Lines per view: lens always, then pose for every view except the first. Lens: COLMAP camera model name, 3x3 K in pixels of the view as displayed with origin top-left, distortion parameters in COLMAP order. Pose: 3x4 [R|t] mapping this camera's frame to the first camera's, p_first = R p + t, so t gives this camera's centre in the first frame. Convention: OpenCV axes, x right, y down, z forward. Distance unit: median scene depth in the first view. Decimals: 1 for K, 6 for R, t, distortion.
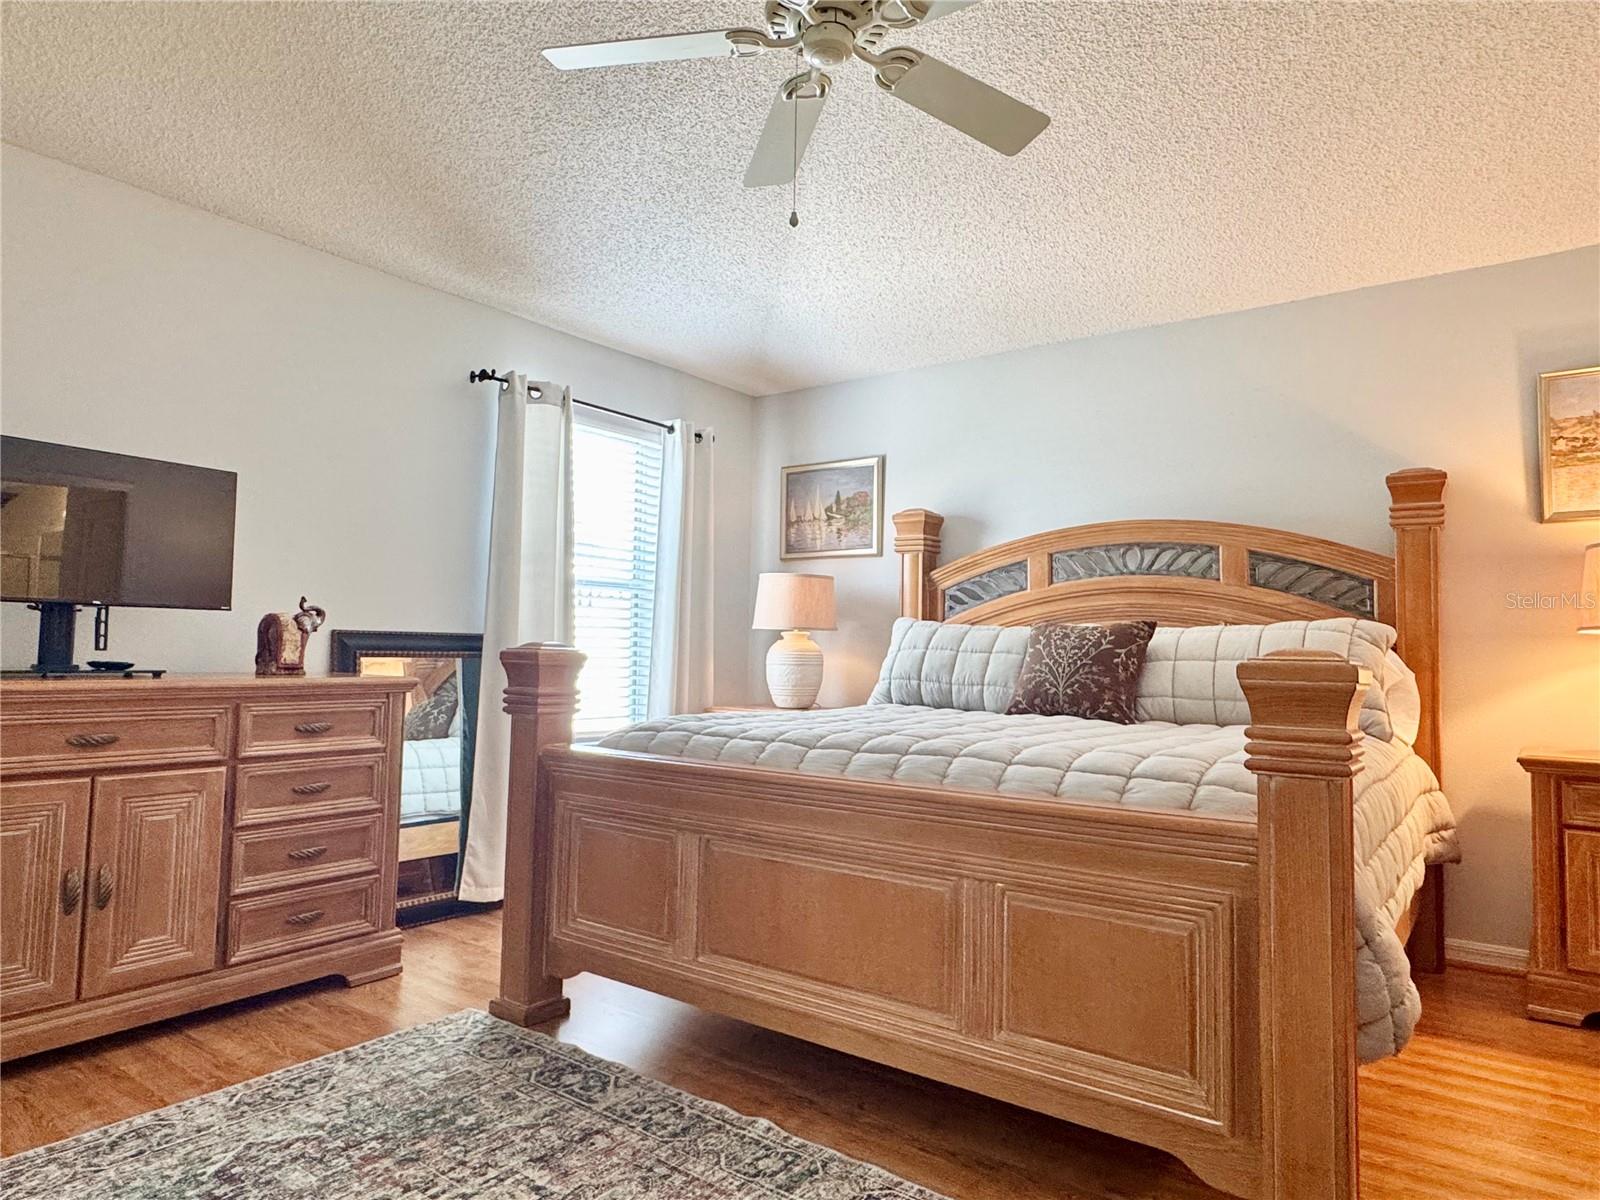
lens RADIAL K [[978.8, 0, 797.0], [0, 978.8, 595.5], [0, 0, 1]] dist [-0.005284, 0.003562]
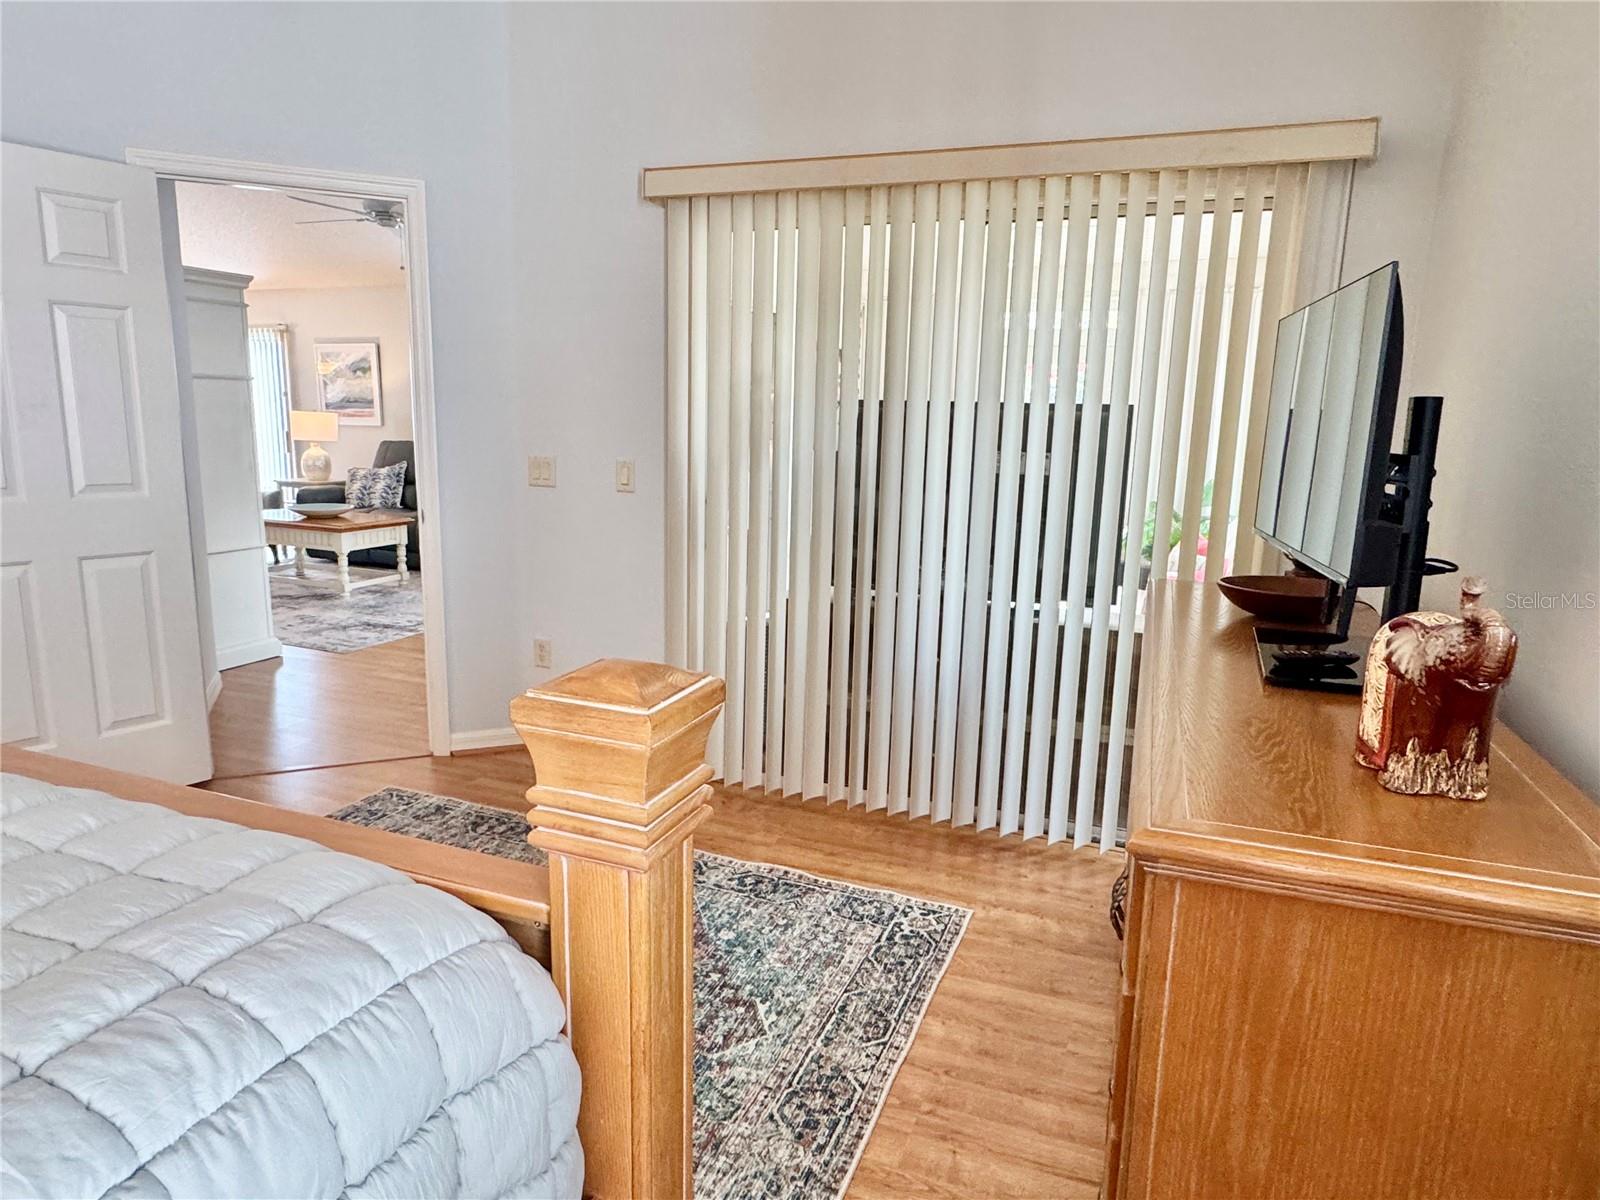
lens RADIAL K [[978.8, 0, 793.2], [0, 978.8, 597.9], [0, 0, 1]] dist [-0.005284, 0.003562]
pose [[-0.964432, 0.007995, -0.264210, -0.266973], [-0.022876, 0.993268, 0.113562, -0.026169], [0.263339, 0.115567, -0.957756, 1.674622]]
